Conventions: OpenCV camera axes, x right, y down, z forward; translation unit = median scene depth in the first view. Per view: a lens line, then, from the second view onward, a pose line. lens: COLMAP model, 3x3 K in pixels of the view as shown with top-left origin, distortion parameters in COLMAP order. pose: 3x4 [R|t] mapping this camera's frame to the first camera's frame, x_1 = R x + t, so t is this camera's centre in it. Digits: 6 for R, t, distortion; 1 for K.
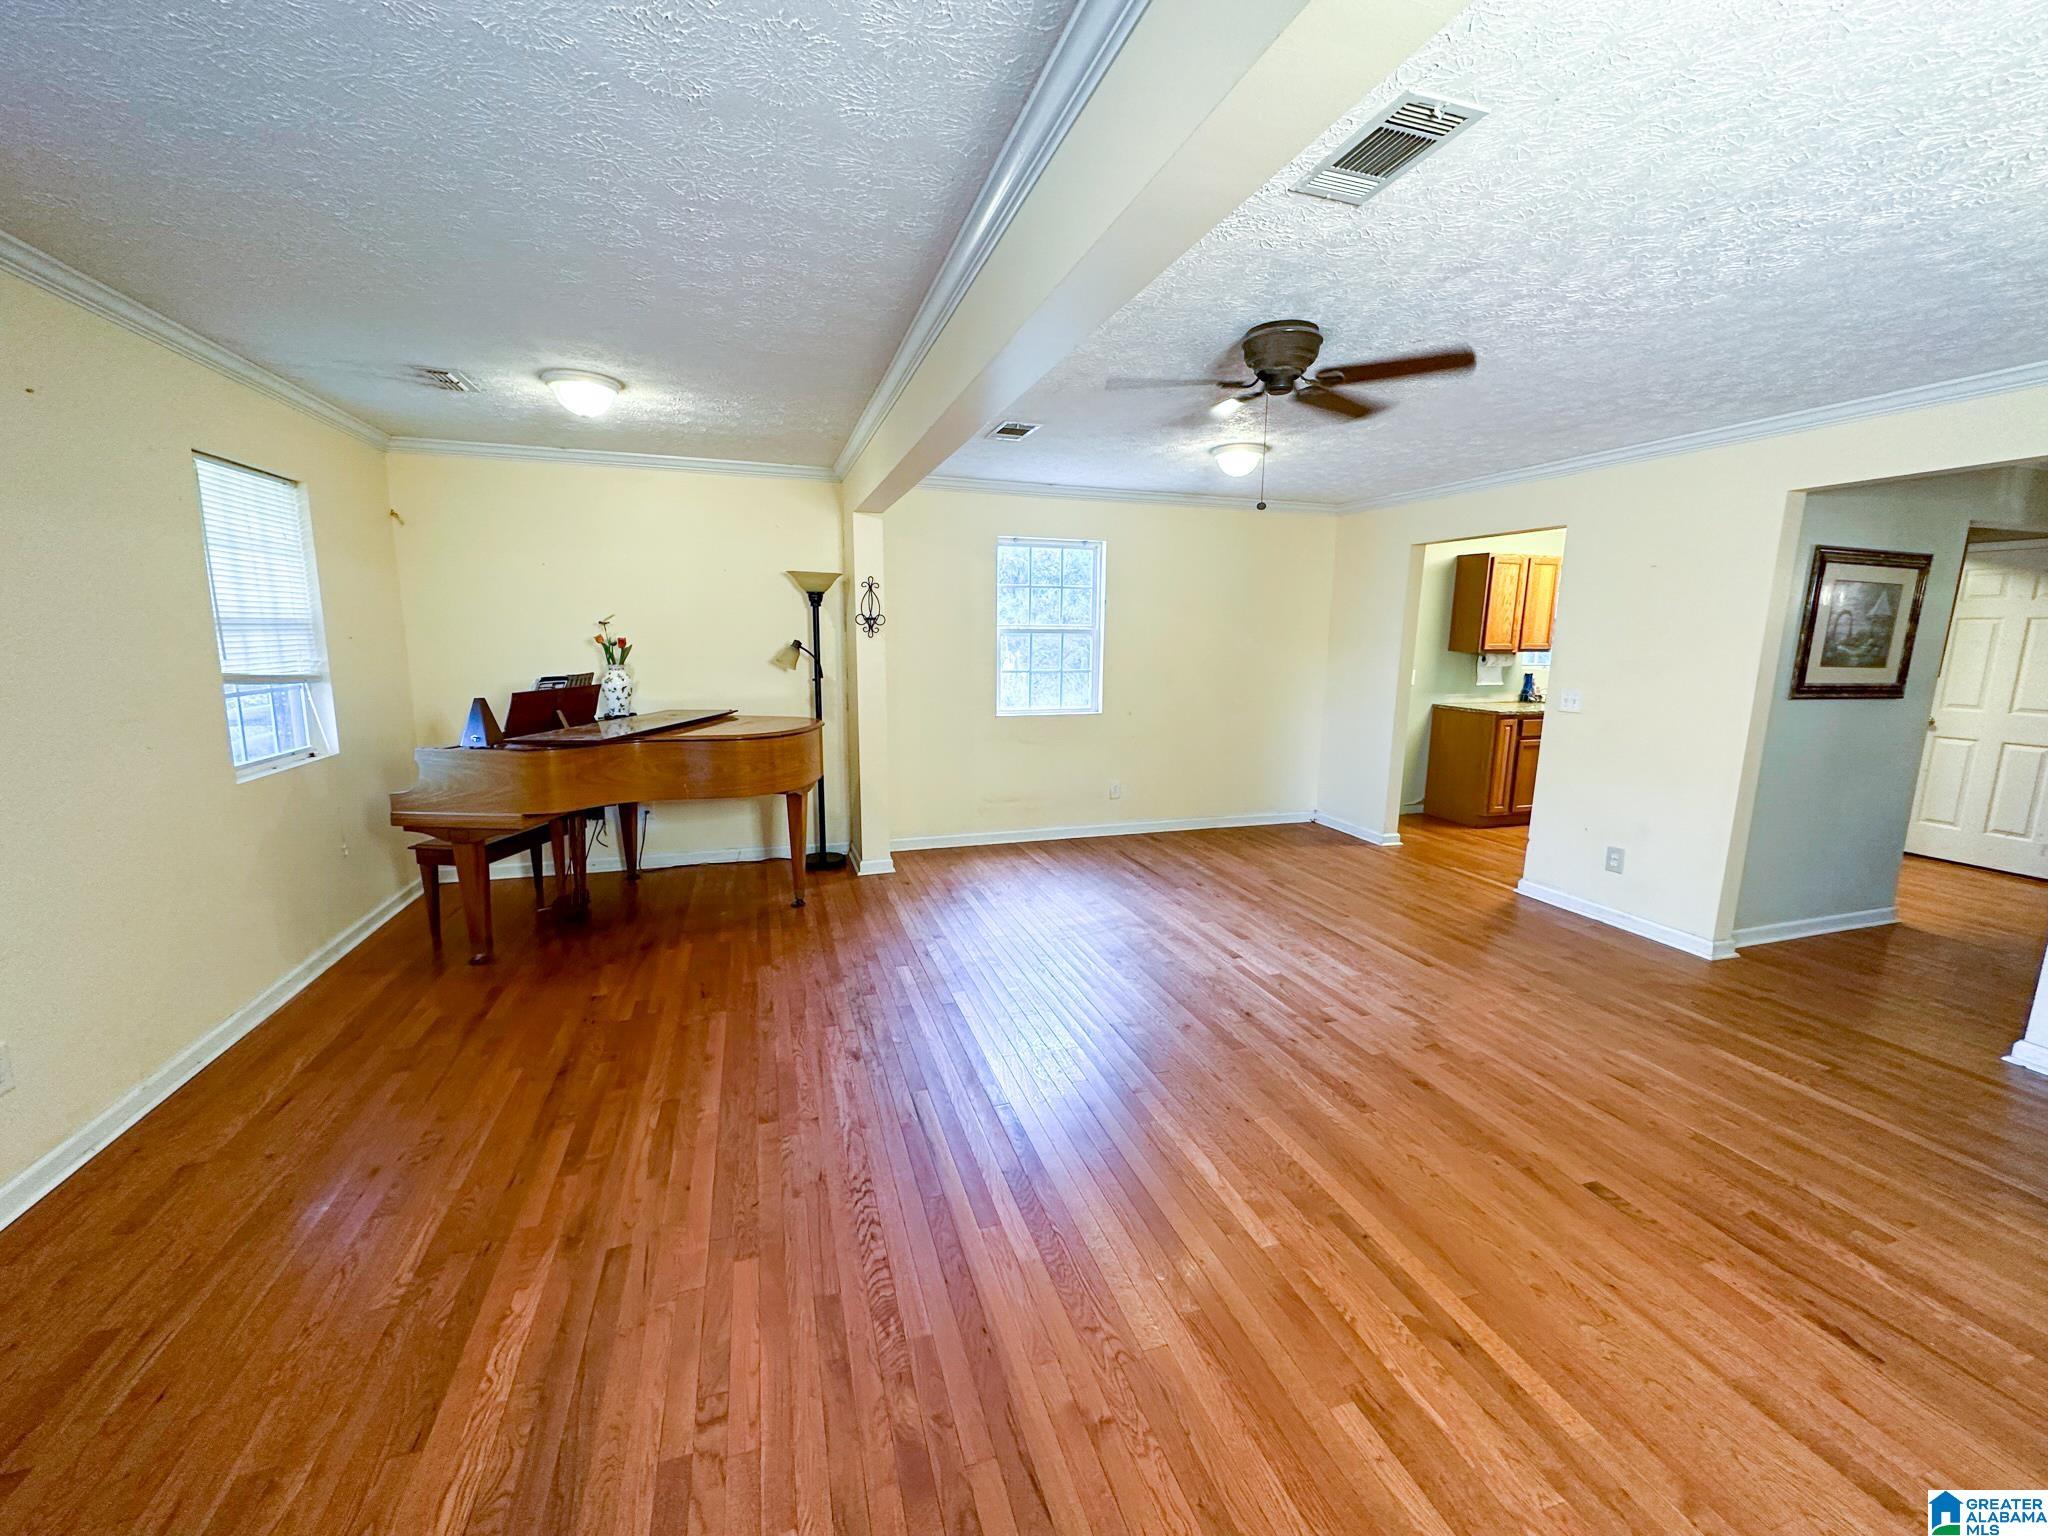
lens RADIAL K [[815.9, 0, 1023.8], [0, 815.9, 767.0], [0, 0, 1]] dist [0.000434, -0.000218]
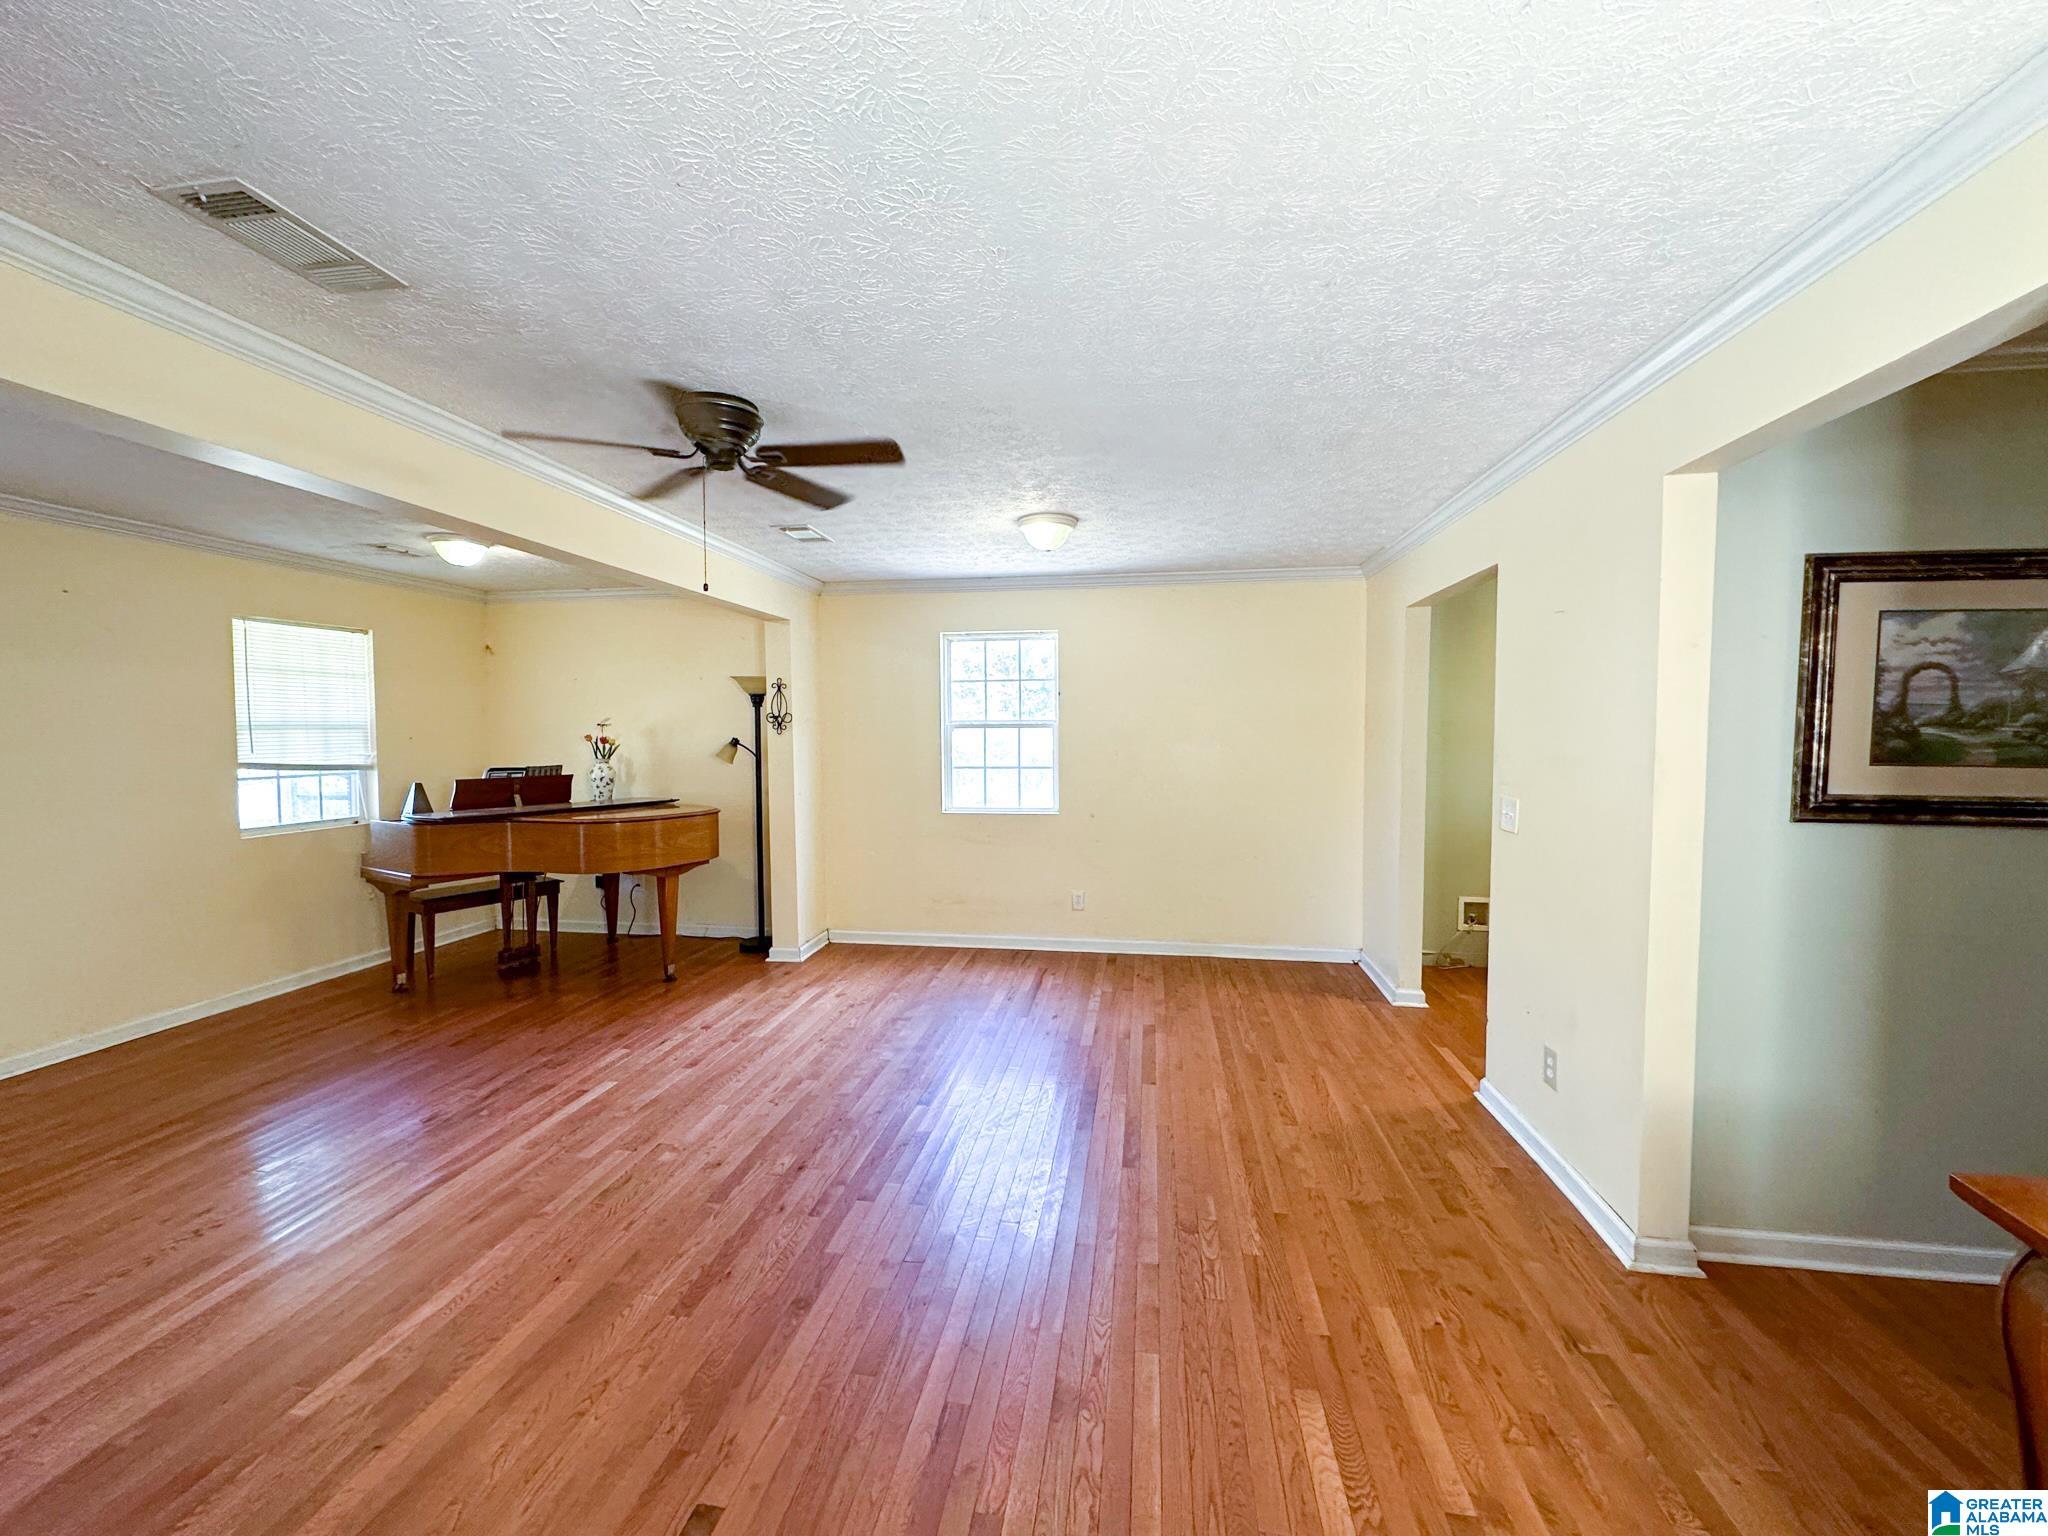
lens RADIAL K [[815.9, 0, 1023.8], [0, 815.9, 767.0], [0, 0, 1]] dist [0.000434, -0.000218]
pose [[0.891980, 0.006516, -0.452027, 0.709793], [-0.060849, 0.992528, -0.105765, -0.028414], [0.447961, 0.121846, 0.885712, 0.251129]]
